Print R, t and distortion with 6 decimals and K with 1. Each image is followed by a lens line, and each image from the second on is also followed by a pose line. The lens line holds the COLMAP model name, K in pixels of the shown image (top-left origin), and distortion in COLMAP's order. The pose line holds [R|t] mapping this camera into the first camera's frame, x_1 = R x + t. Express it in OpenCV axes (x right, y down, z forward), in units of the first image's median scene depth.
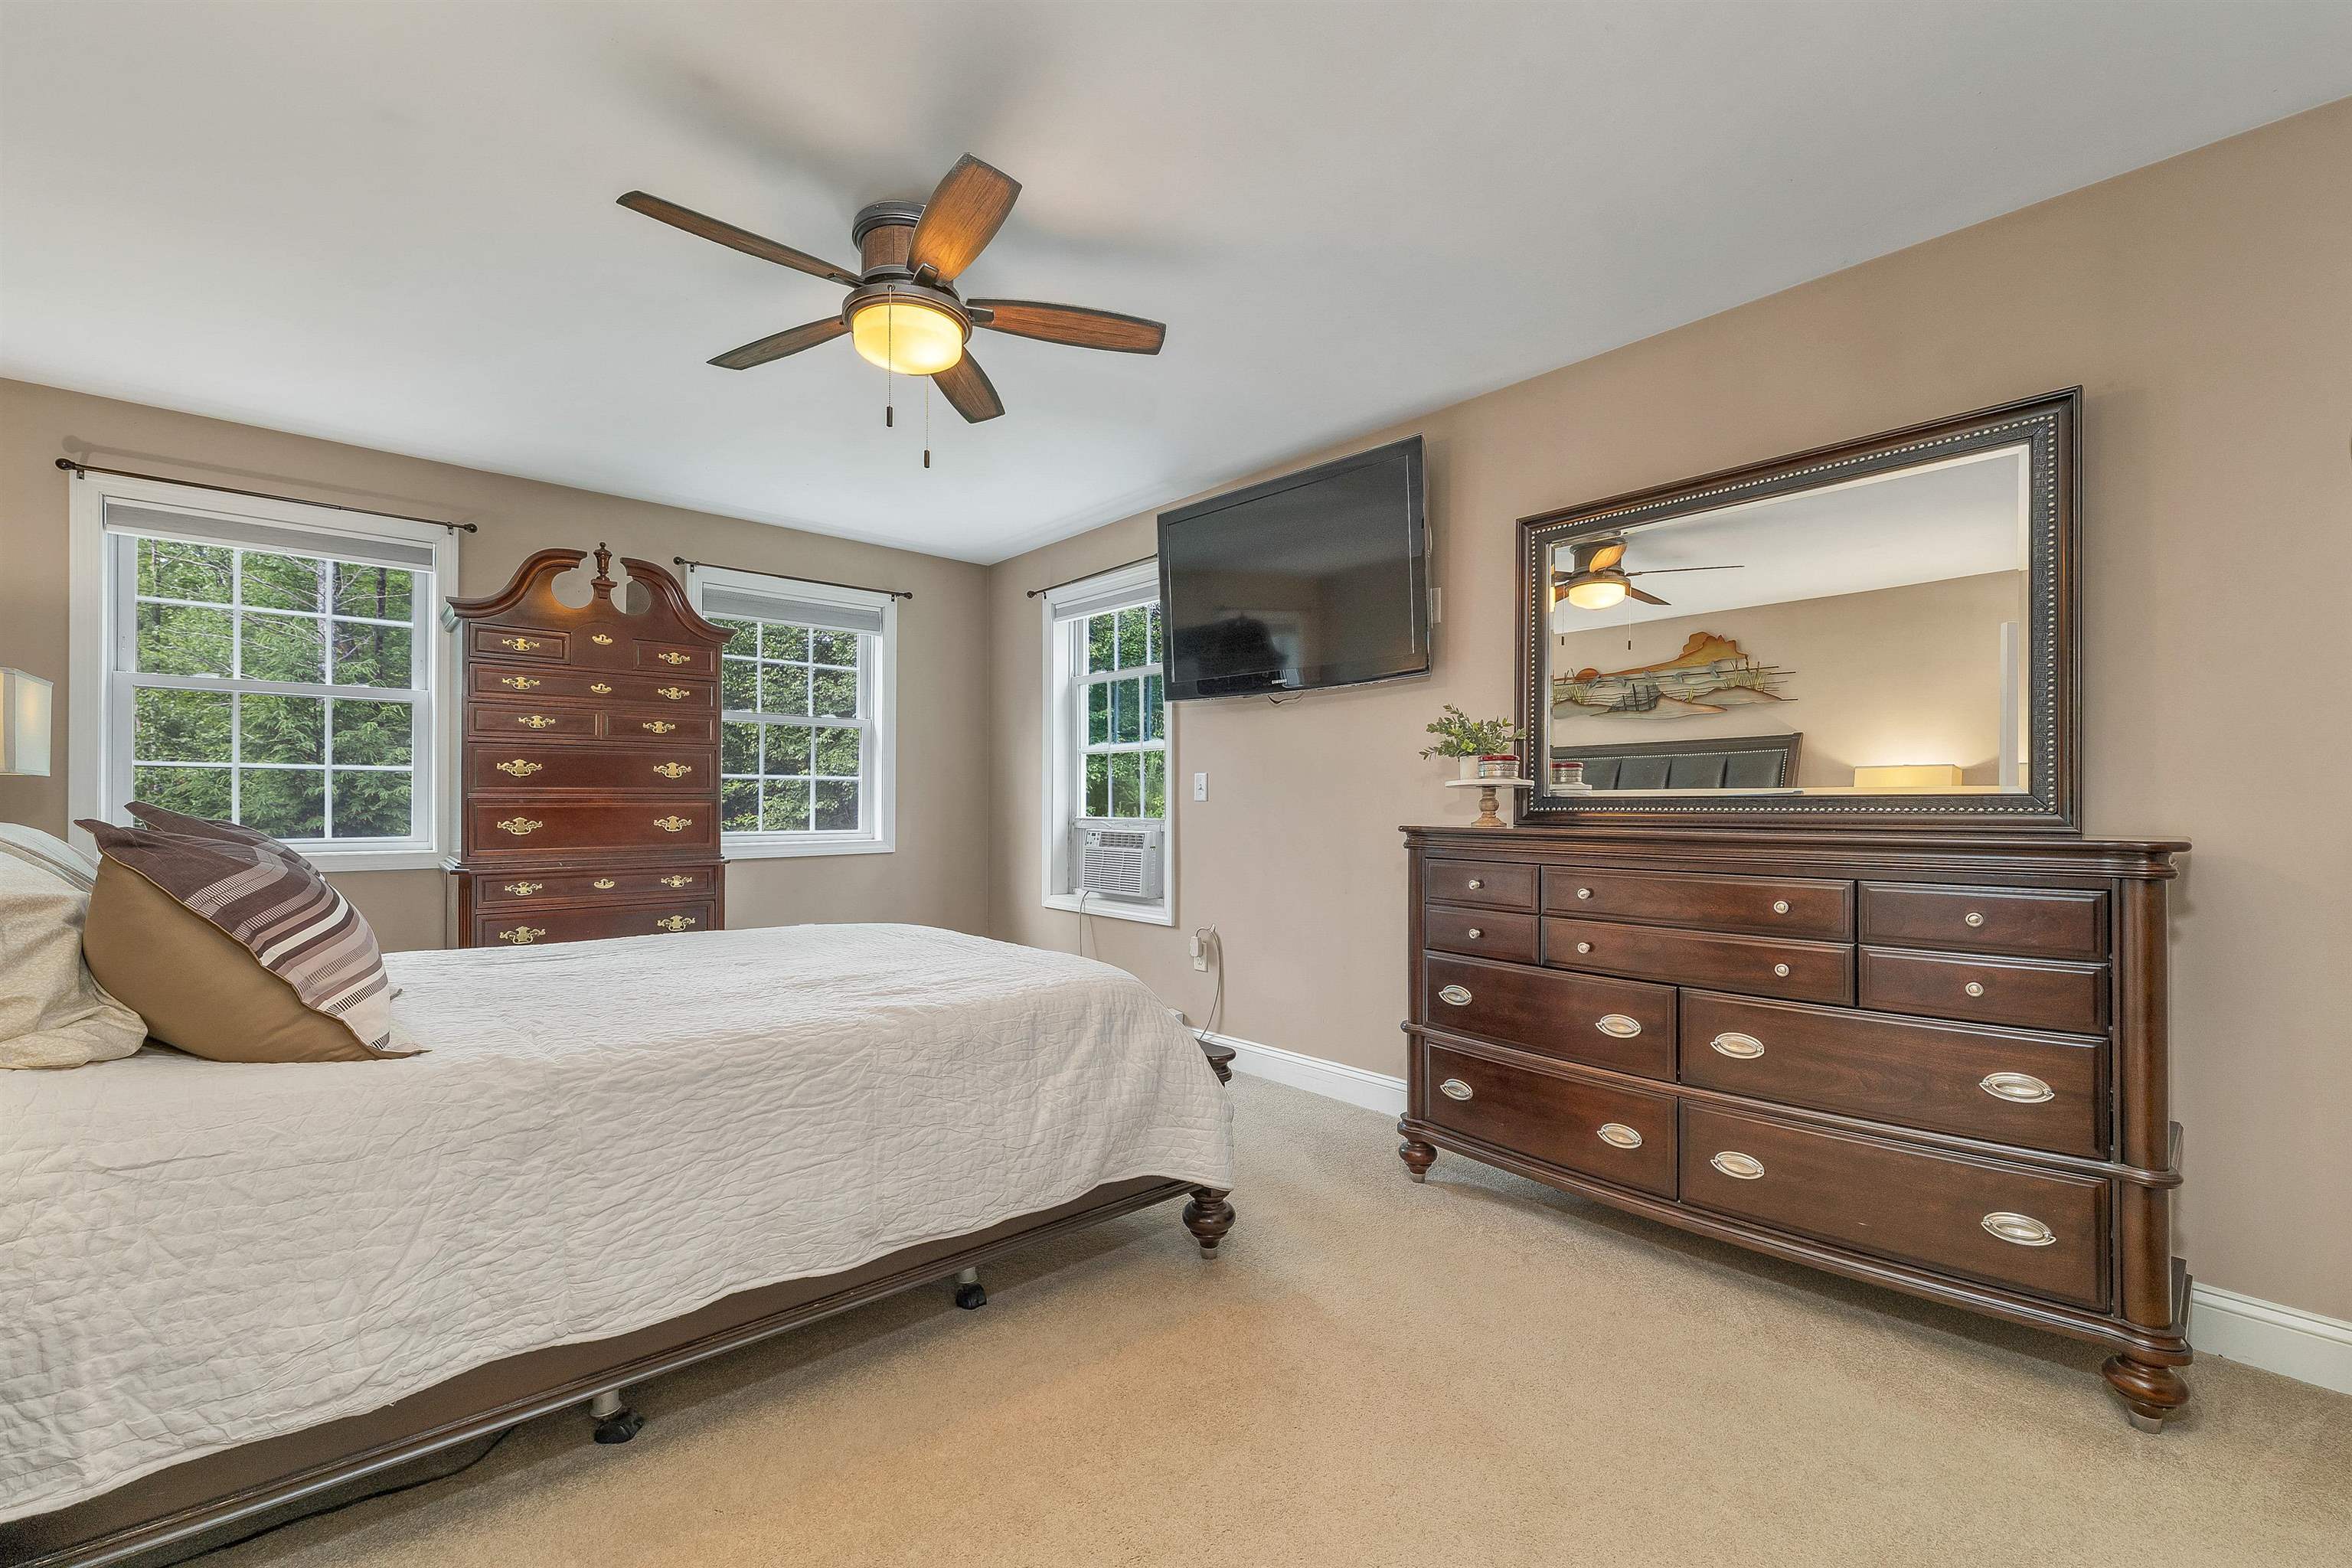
lens RADIAL K [[991.8, 0, 1175.8], [0, 991.8, 781.8], [0, 0, 1]] dist [-0.013226, 0.000199]
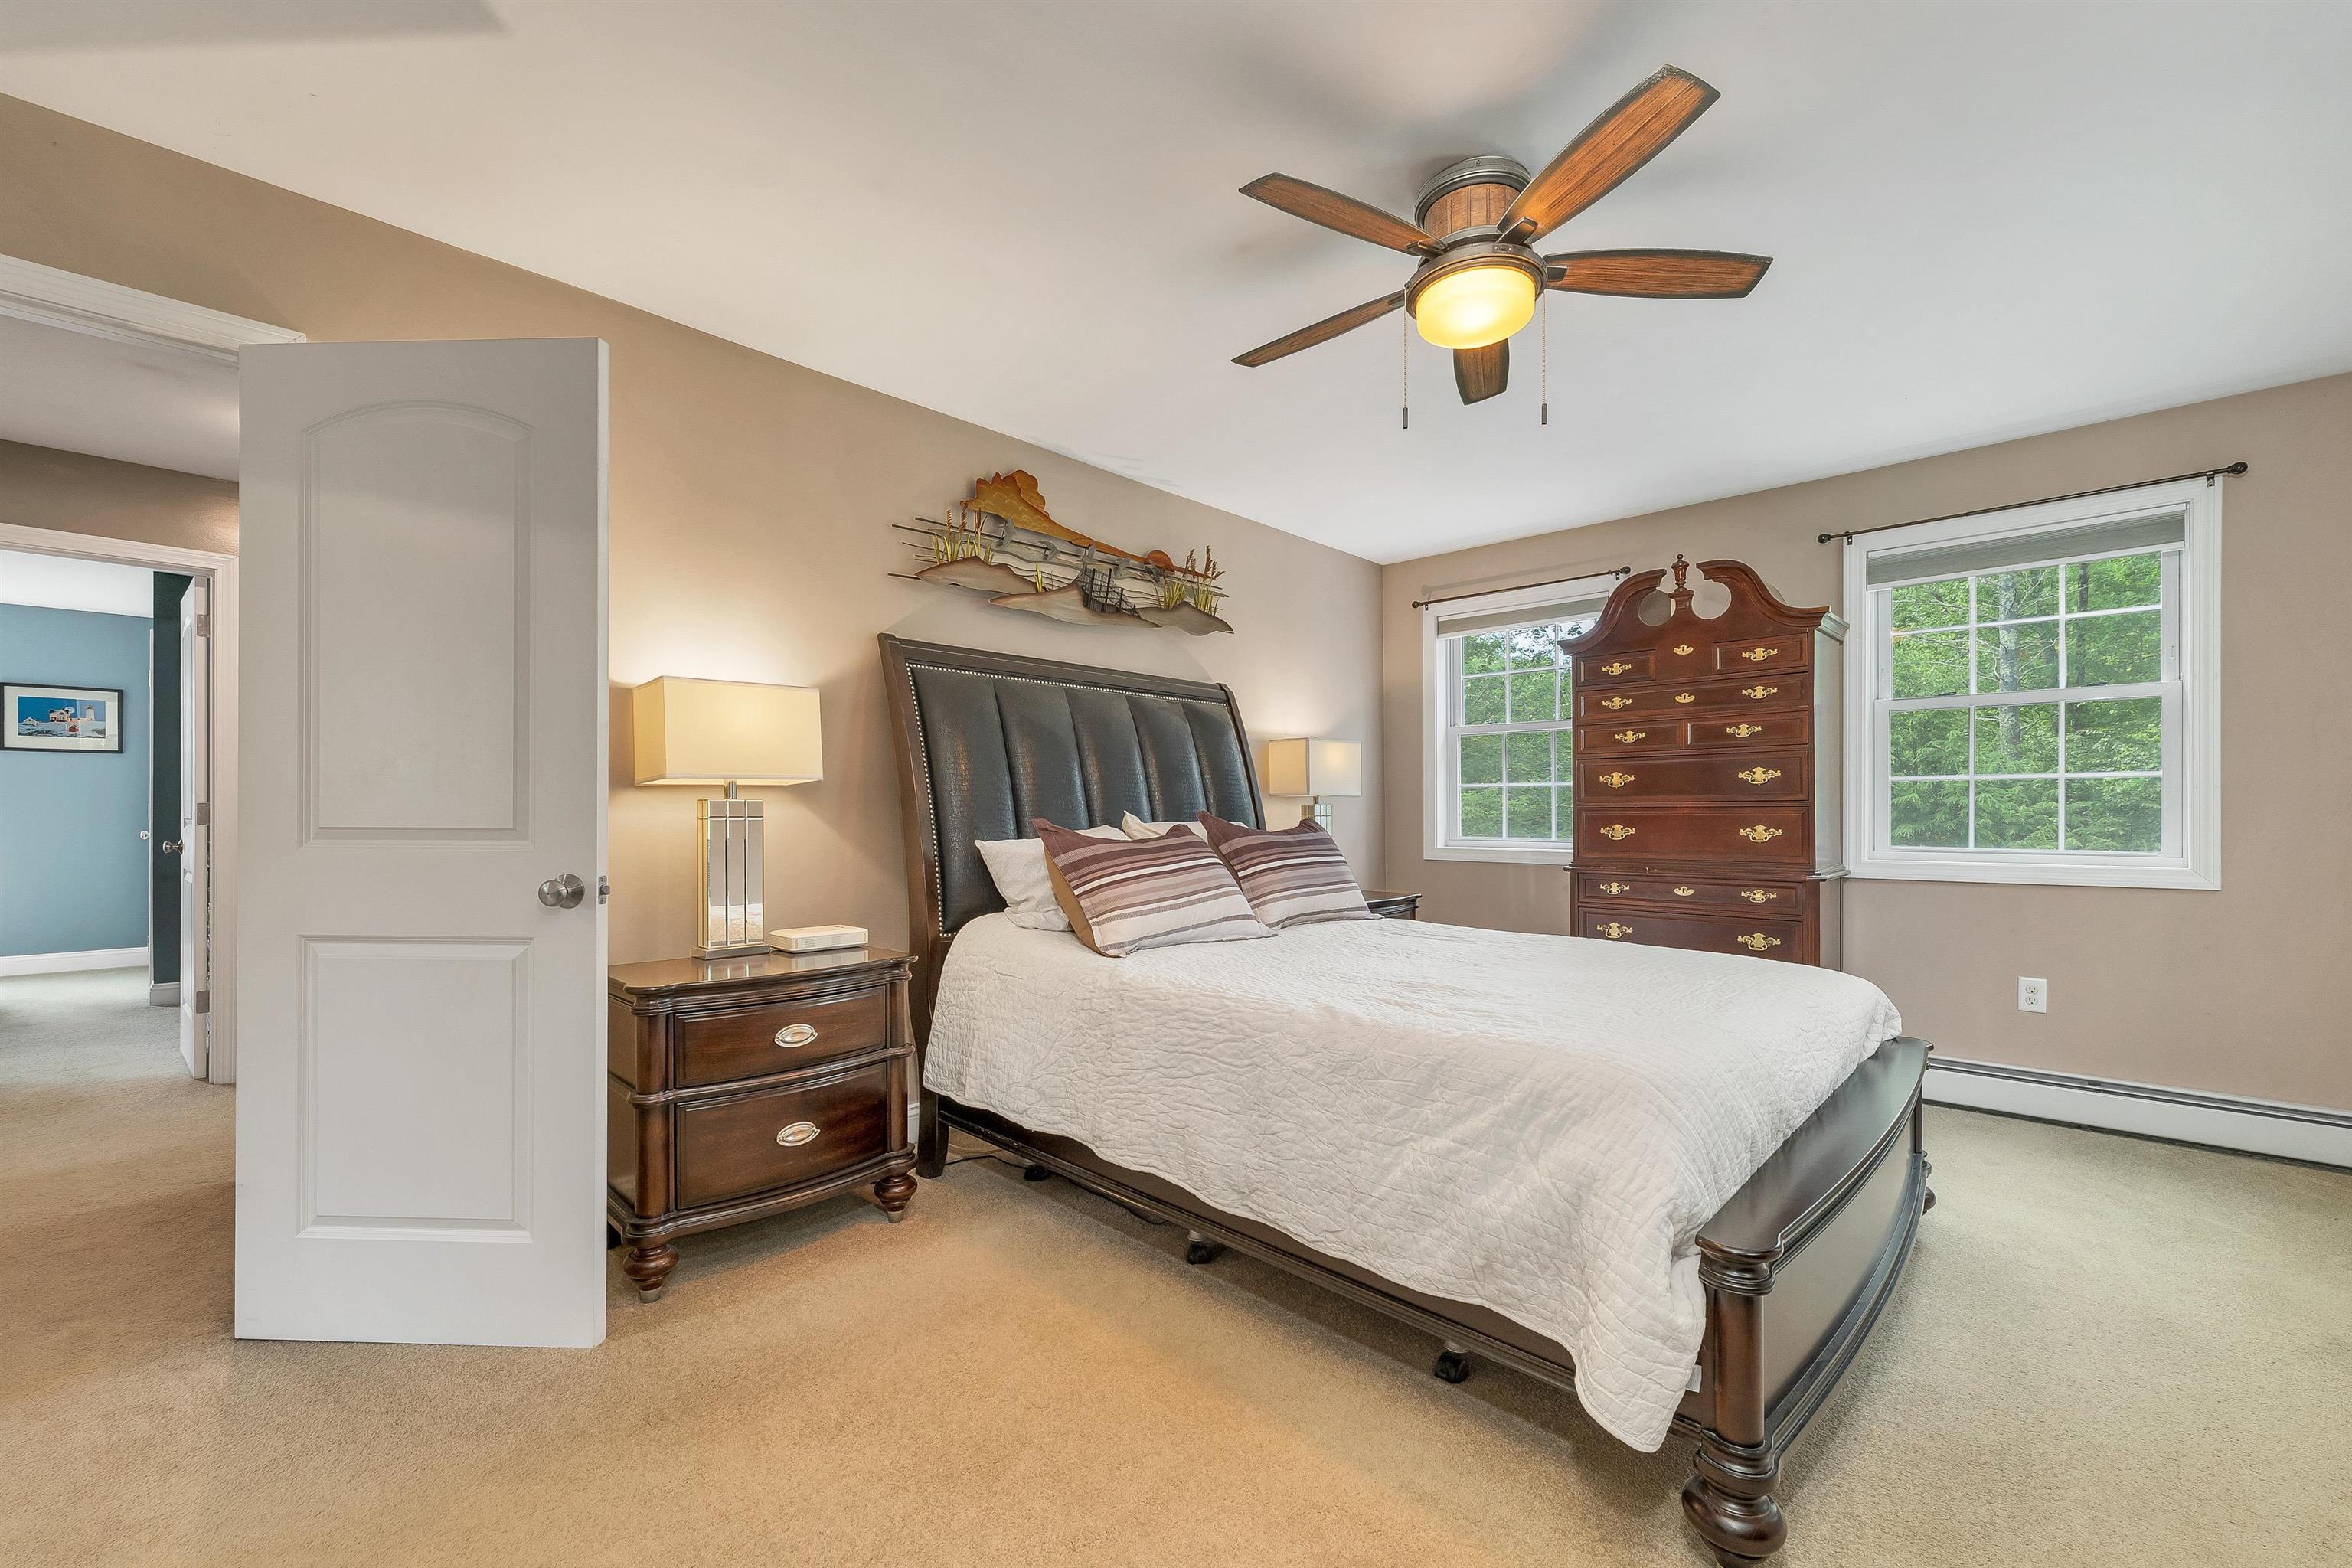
lens RADIAL K [[984.6, 0, 1175.5], [0, 984.6, 787.7], [0, 0, 1]] dist [0.001440, -0.000187]
pose [[0.048034, -0.024294, -0.998550, 0.407171], [0.022094, 0.999485, -0.023254, 0.009503], [0.998601, -0.020945, 0.048546, 0.434111]]
